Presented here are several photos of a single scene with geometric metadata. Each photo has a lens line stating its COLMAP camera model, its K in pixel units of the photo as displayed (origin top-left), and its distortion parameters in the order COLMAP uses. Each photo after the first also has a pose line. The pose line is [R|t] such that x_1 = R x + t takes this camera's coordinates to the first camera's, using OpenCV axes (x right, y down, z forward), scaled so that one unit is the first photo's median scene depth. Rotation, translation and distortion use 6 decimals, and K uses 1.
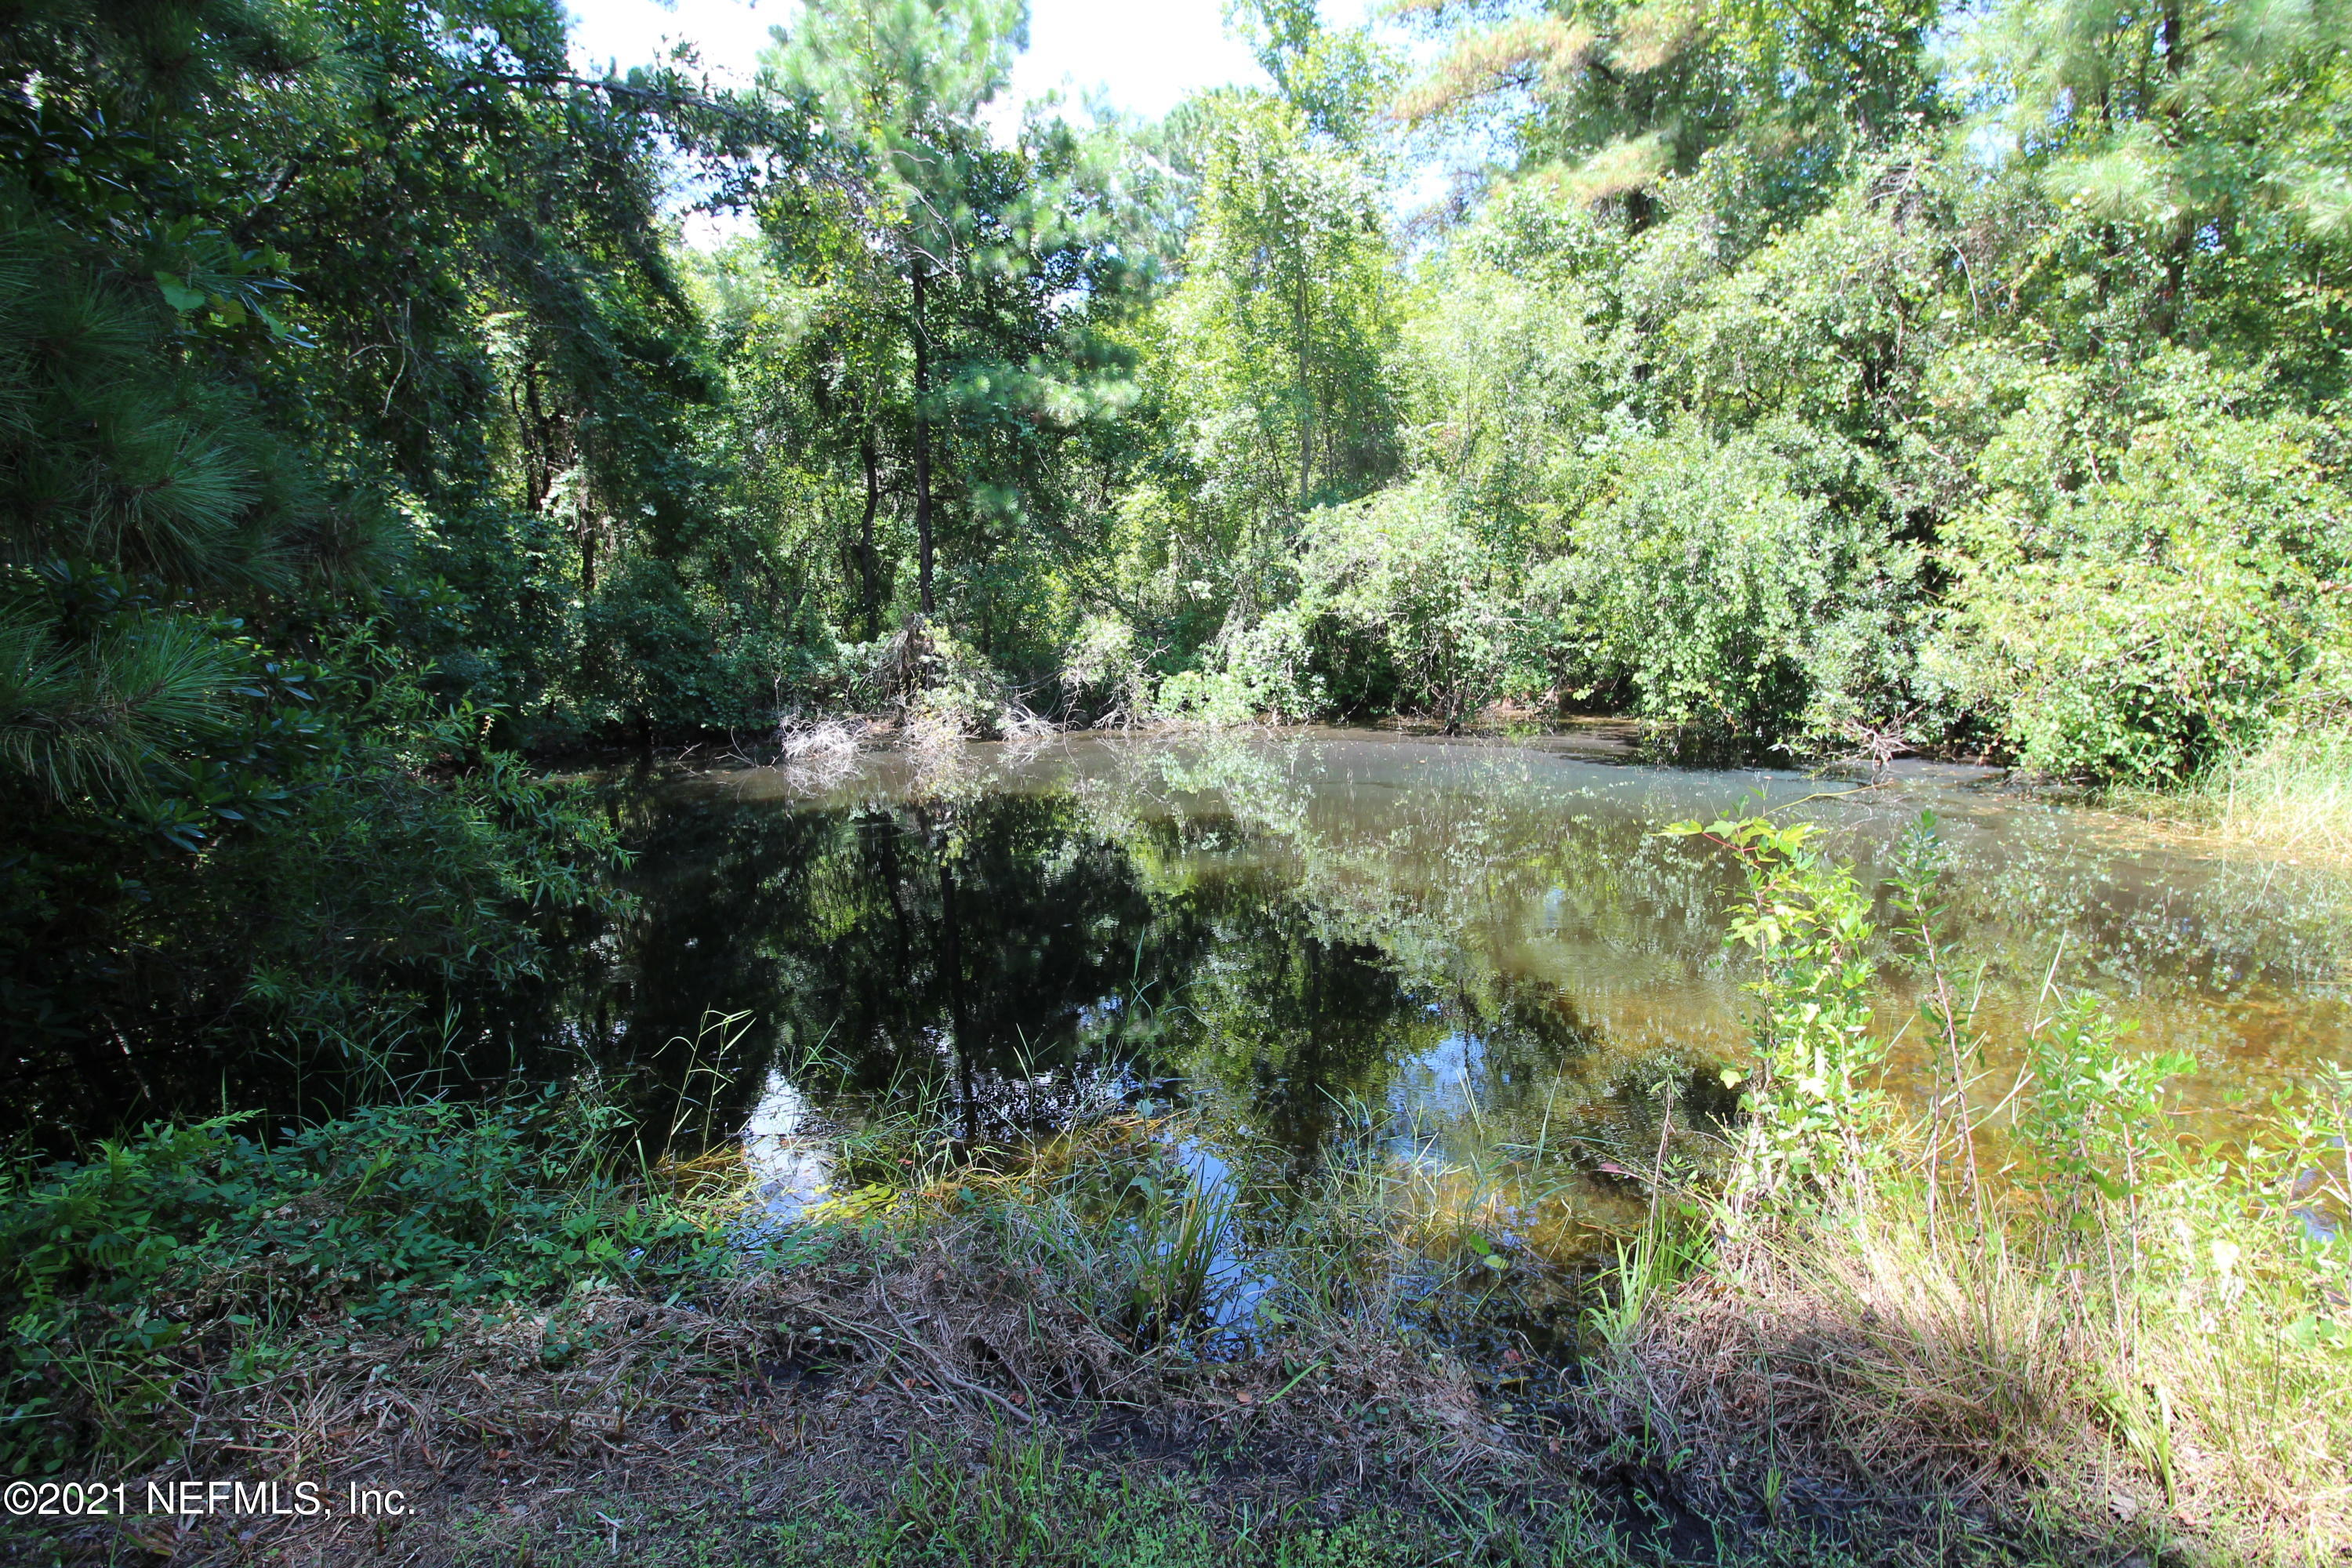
lens RADIAL K [[1077.3, 0, 1189.7], [0, 1077.3, 771.6], [0, 0, 1]] dist [-0.001977, -0.011399]
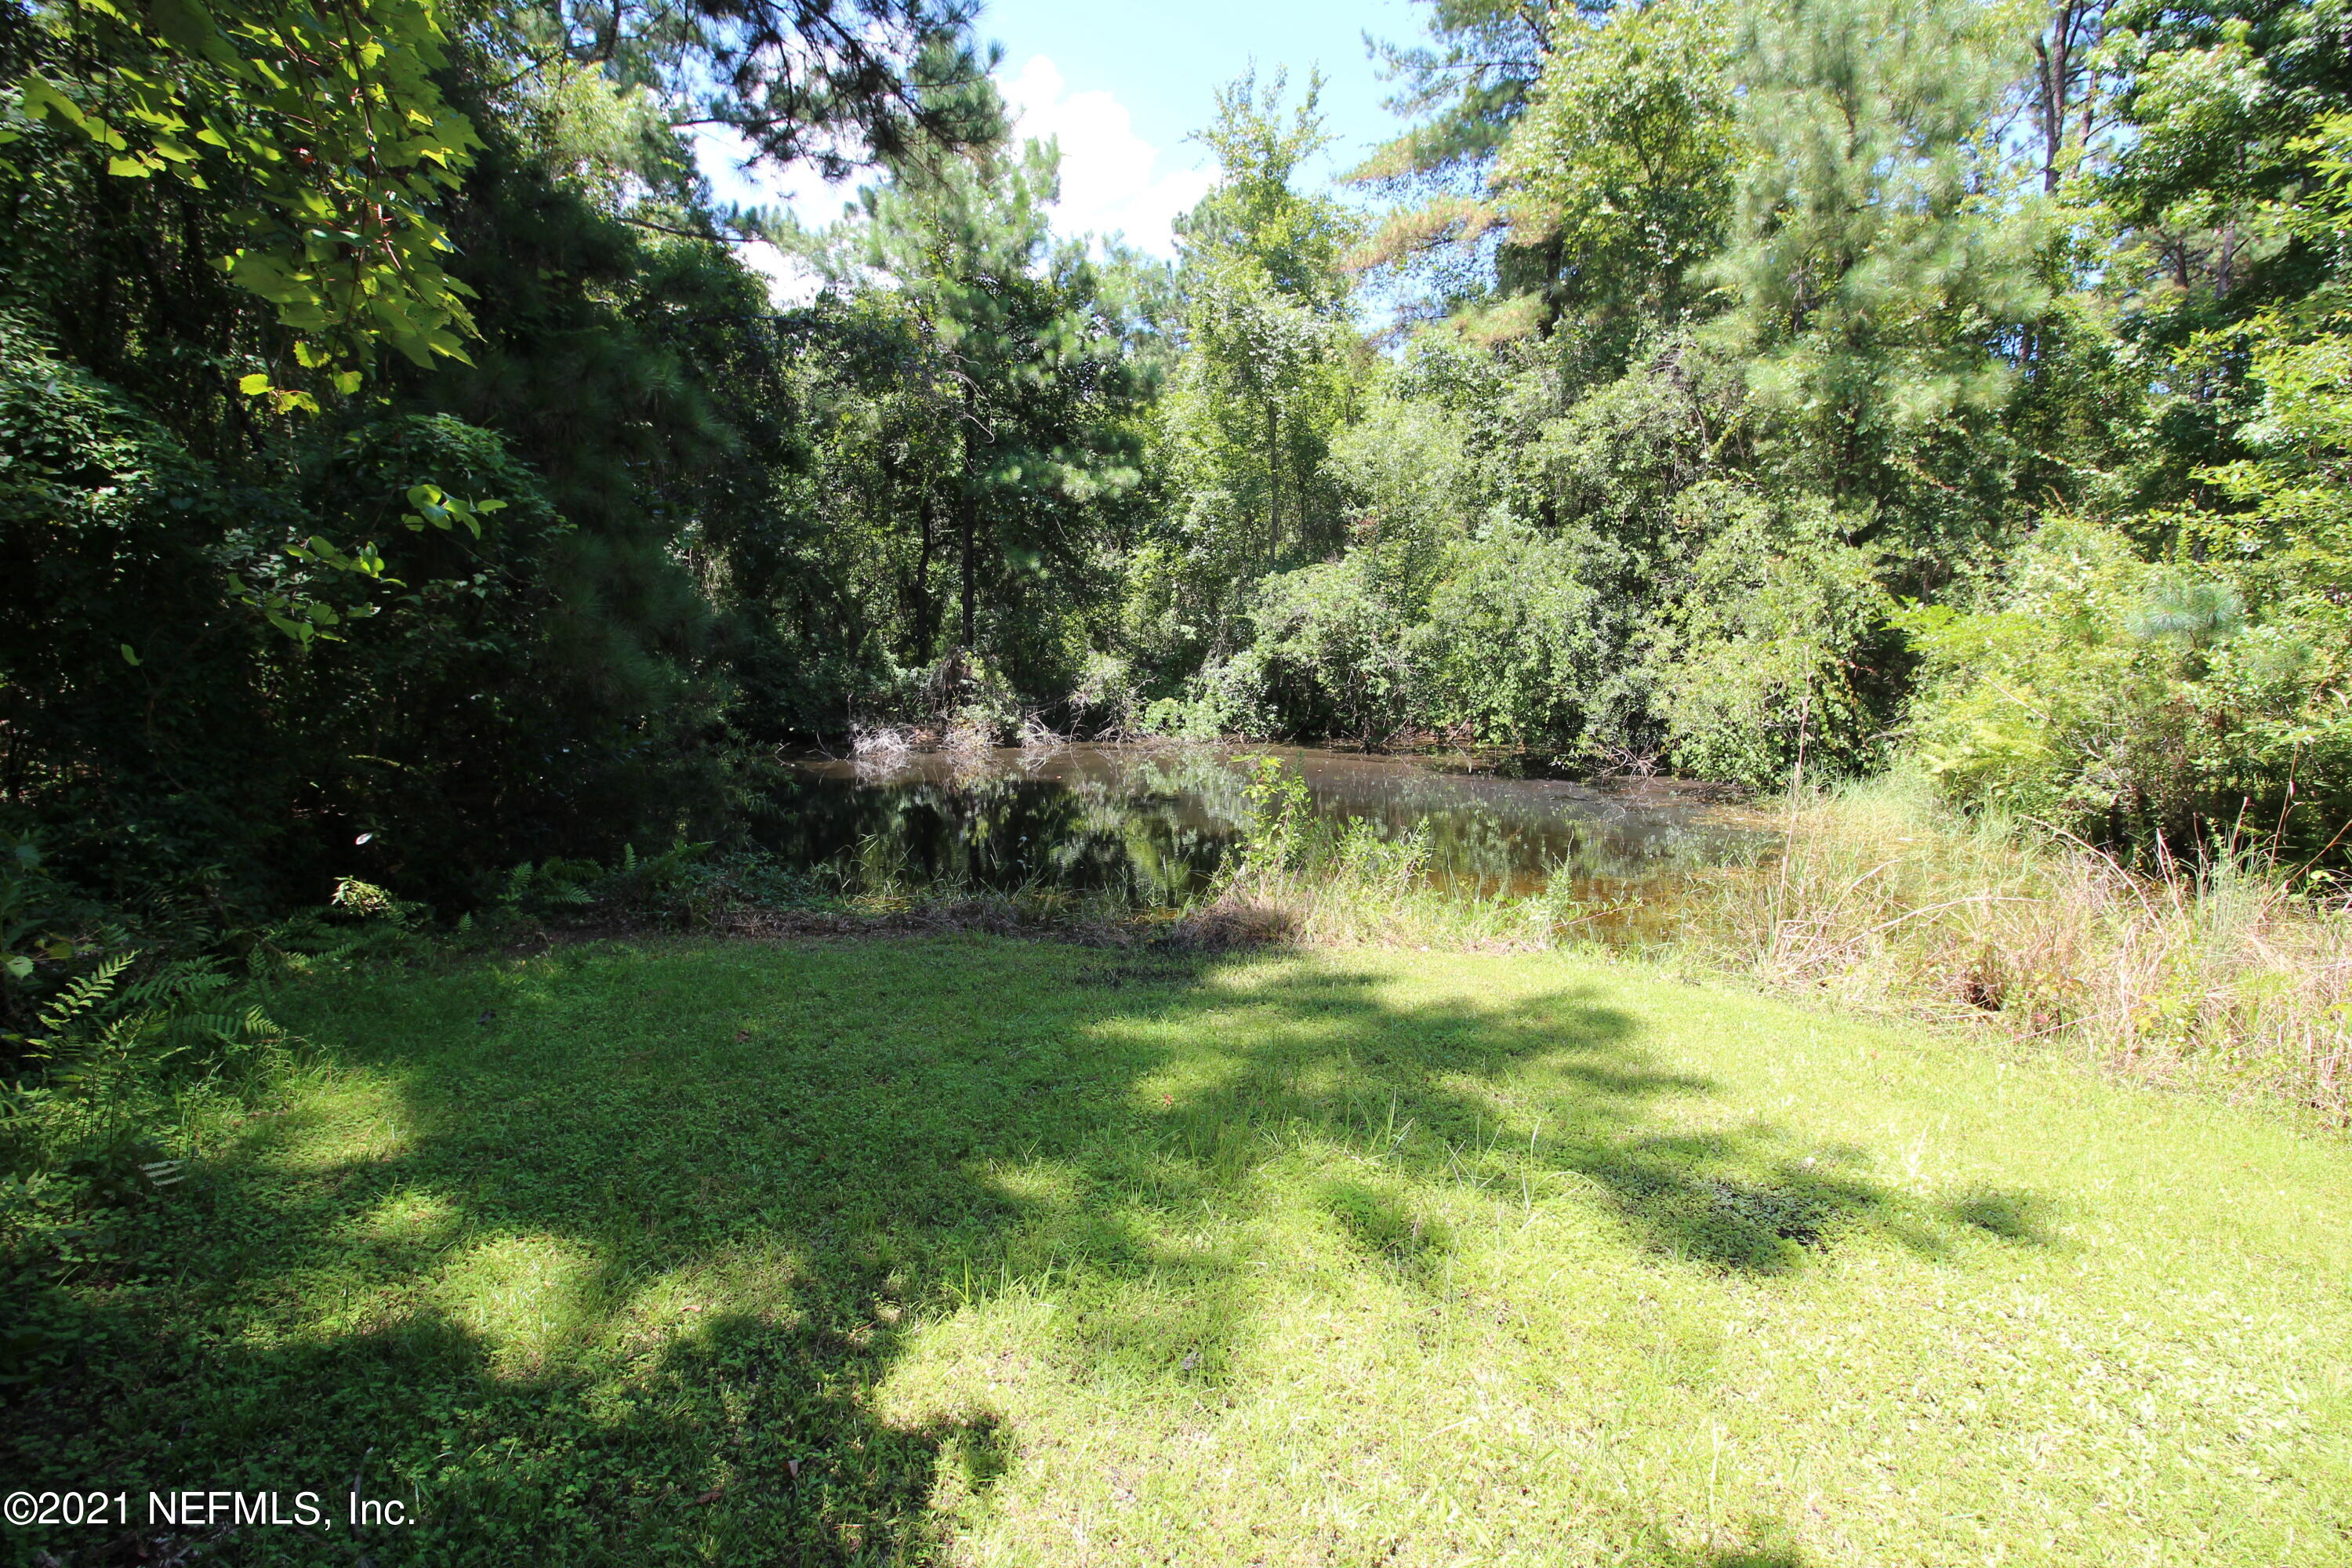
lens RADIAL K [[1077.3, 0, 1189.7], [0, 1077.3, 771.6], [0, 0, 1]] dist [-0.001977, -0.011399]
pose [[0.998886, 0.031756, -0.034898, 0.069033], [-0.032608, 0.999177, -0.024127, 0.023129], [0.034103, 0.025238, 0.999100, -0.260350]]
